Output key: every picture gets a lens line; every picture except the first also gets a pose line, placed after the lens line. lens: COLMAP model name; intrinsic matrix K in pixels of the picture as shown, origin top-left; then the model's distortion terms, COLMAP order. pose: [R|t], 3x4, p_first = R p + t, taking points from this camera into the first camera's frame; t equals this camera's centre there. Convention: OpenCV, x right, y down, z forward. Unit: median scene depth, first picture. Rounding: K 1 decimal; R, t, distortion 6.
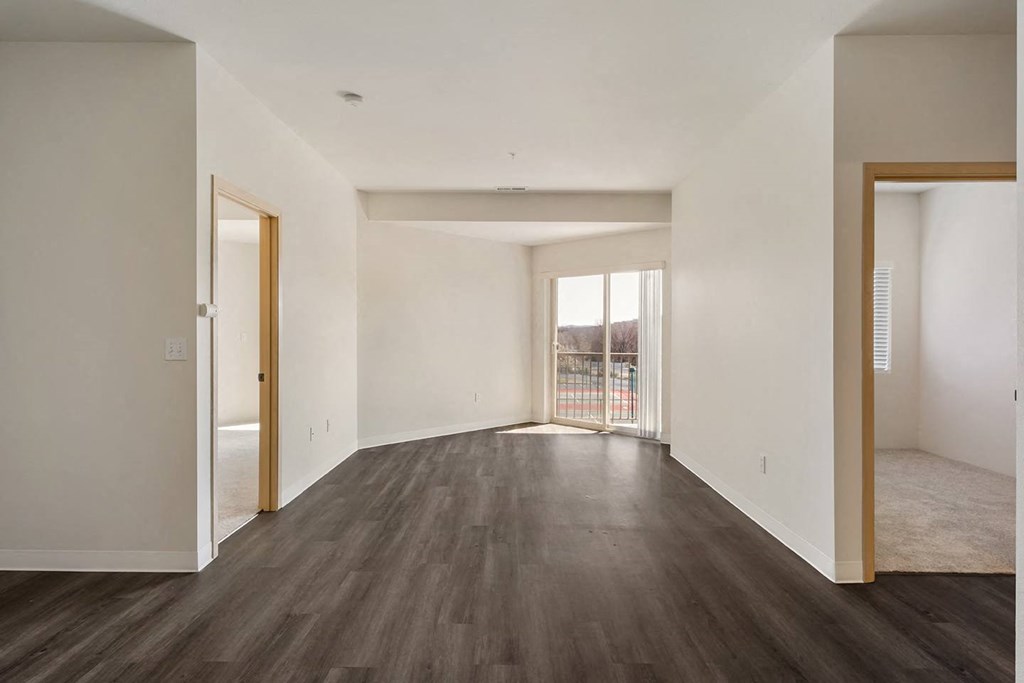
lens RADIAL K [[554.1, 0, 512.4], [0, 554.1, 338.9], [0, 0, 1]] dist [-0.000545, 0.001308]
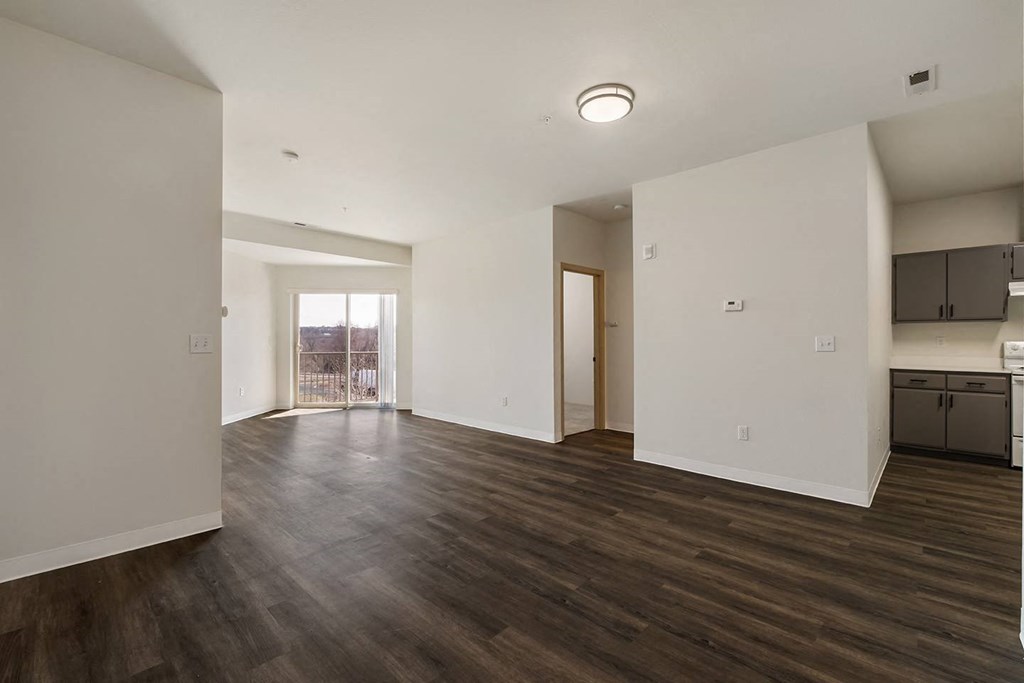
lens RADIAL K [[442.0, 0, 509.7], [0, 442.0, 340.3], [0, 0, 1]] dist [0.000710, -0.000966]
pose [[0.688969, -0.002137, 0.724788, -0.395723], [0.010421, 0.999921, -0.006958, 0.012282], [-0.724716, 0.012347, 0.688937, -0.060354]]
